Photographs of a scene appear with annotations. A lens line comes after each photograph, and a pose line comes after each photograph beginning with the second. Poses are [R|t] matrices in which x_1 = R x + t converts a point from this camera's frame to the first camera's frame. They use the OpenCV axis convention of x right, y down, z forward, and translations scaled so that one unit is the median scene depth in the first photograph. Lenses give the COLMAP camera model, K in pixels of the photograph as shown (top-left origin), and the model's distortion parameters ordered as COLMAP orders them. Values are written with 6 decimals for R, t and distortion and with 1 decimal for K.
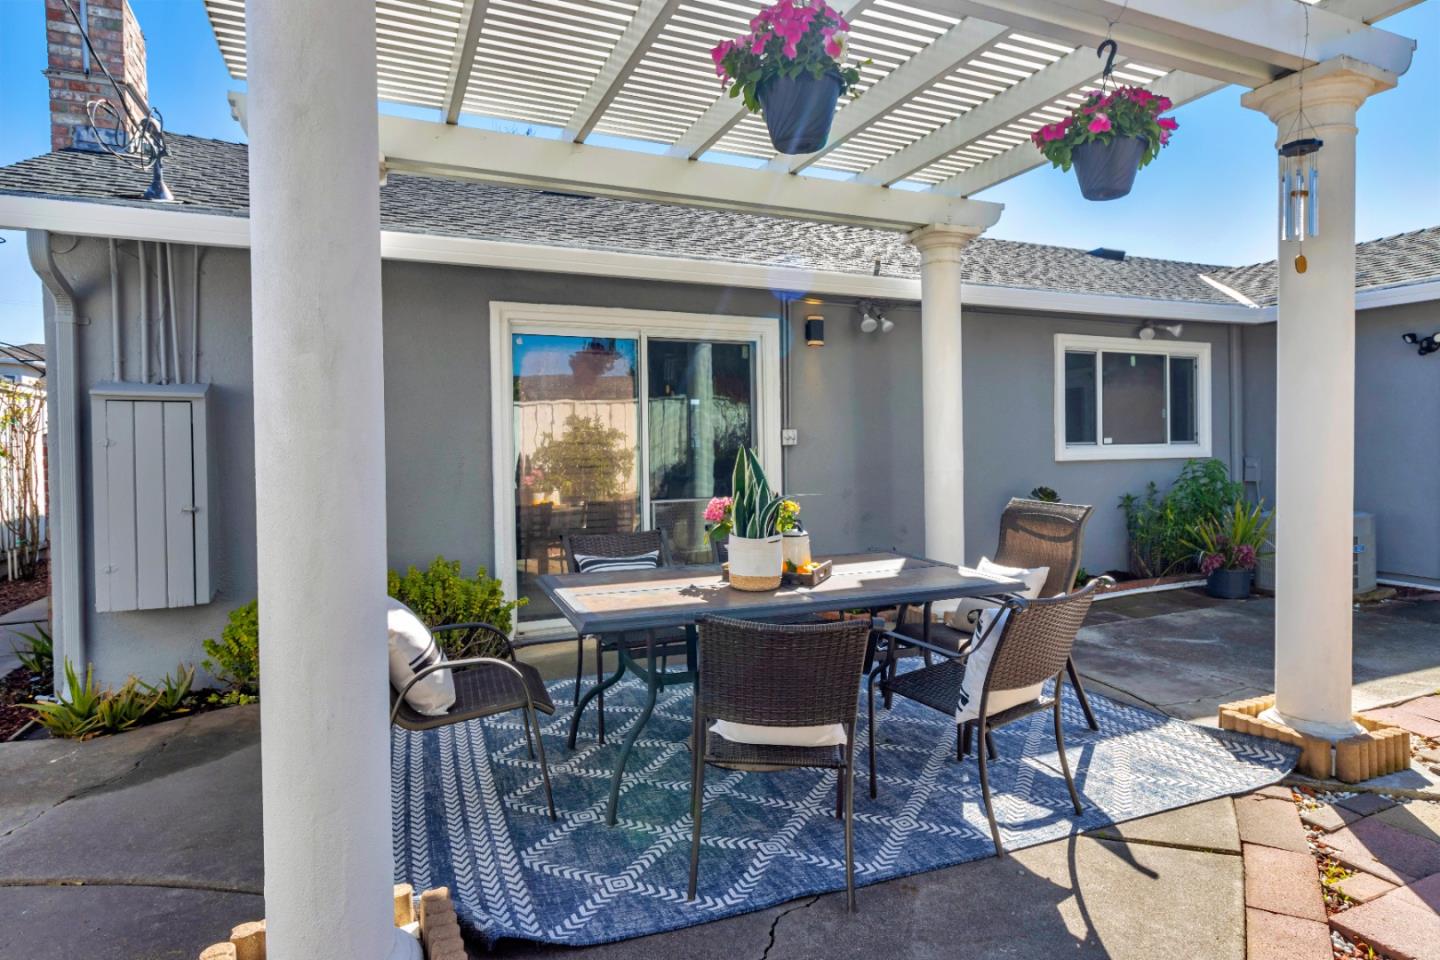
lens RADIAL K [[785.6, 0, 710.2], [0, 785.6, 458.0], [0, 0, 1]] dist [-0.000528, 0.004534]
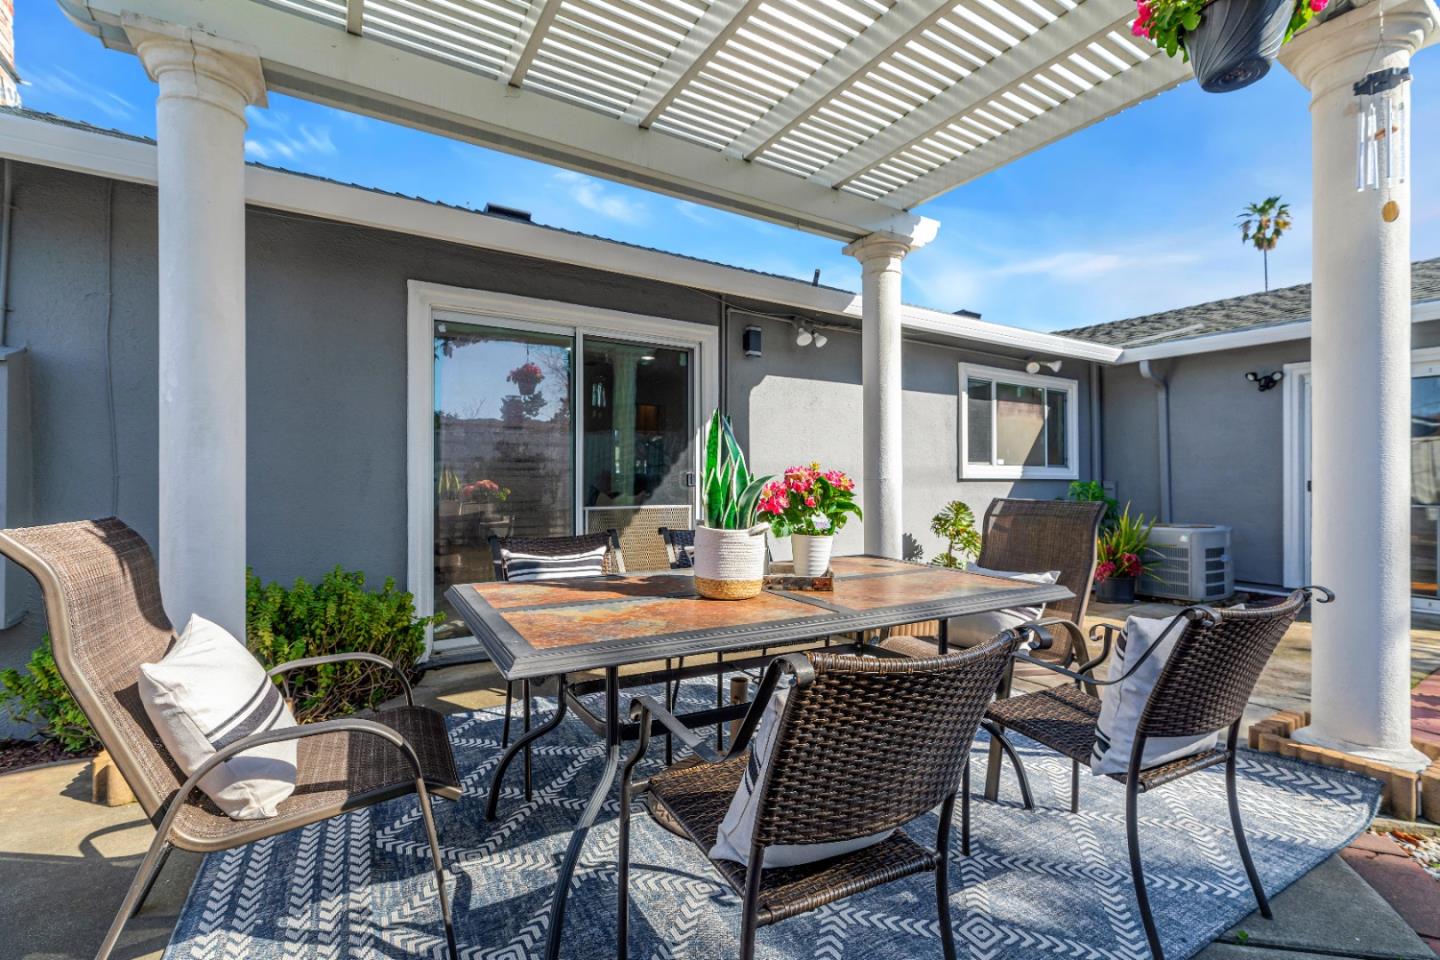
lens RADIAL K [[639.2, 0, 709.0], [0, 639.2, 478.2], [0, 0, 1]] dist [0.006533, -0.000534]
pose [[0.989943, 0.014835, 0.140686, -0.041574], [-0.011394, 0.999617, -0.025227, 0.040886], [-0.141006, 0.023370, 0.989733, 0.242712]]
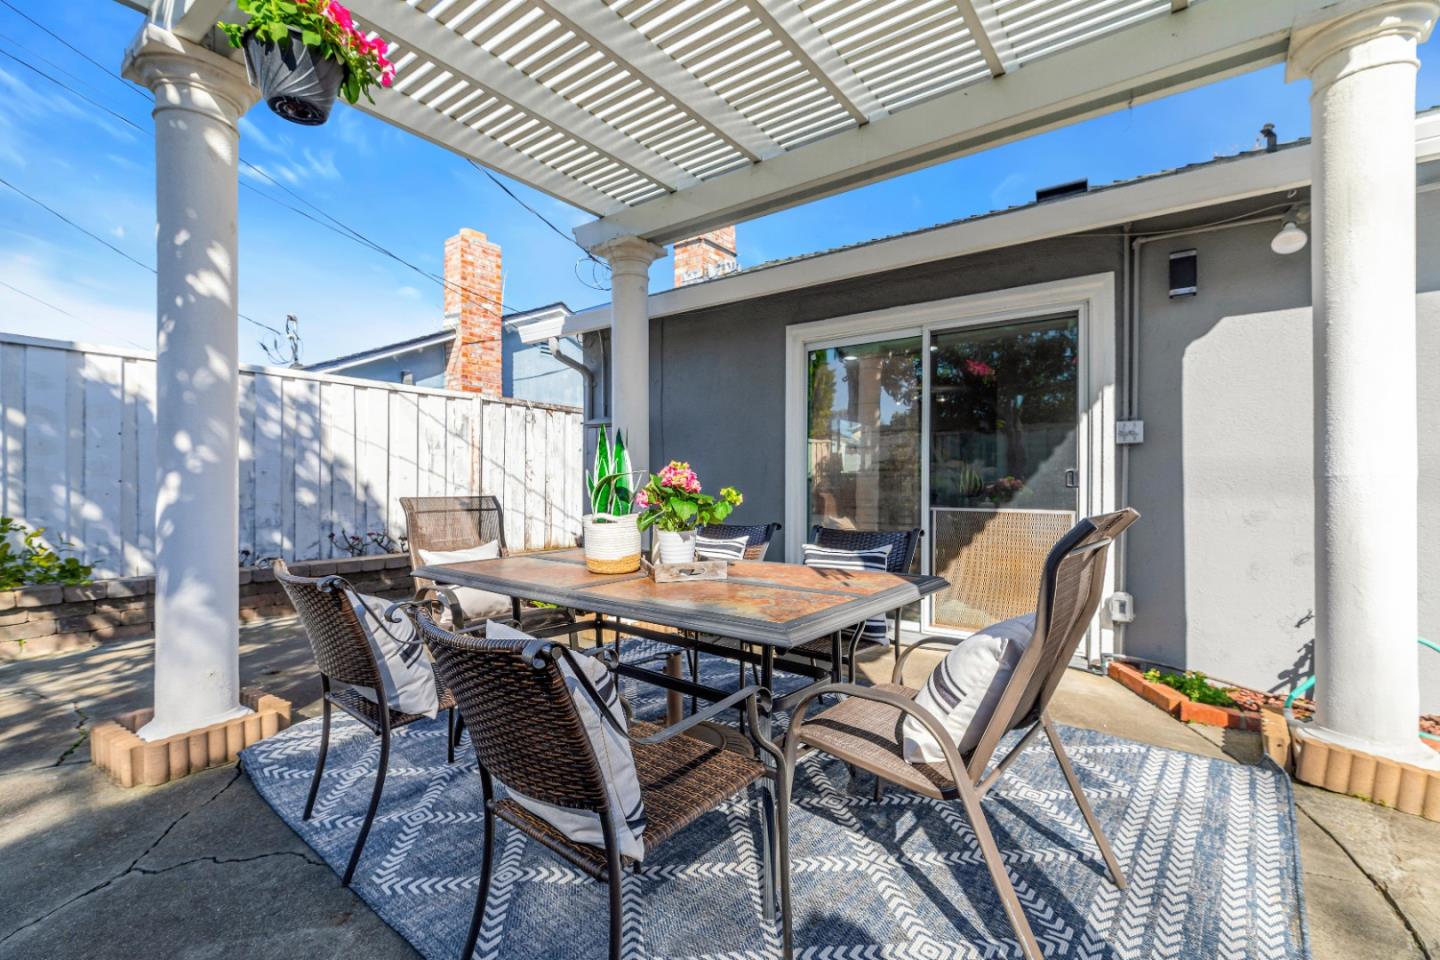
lens RADIAL K [[613.4, 0, 712.0], [0, 613.4, 477.8], [0, 0, 1]] dist [0.000371, -0.000133]
pose [[0.498585, 0.012892, -0.866745, 0.467541], [-0.025292, 0.999680, 0.000320, 0.028131], [0.866472, 0.021763, 0.498751, 0.464898]]
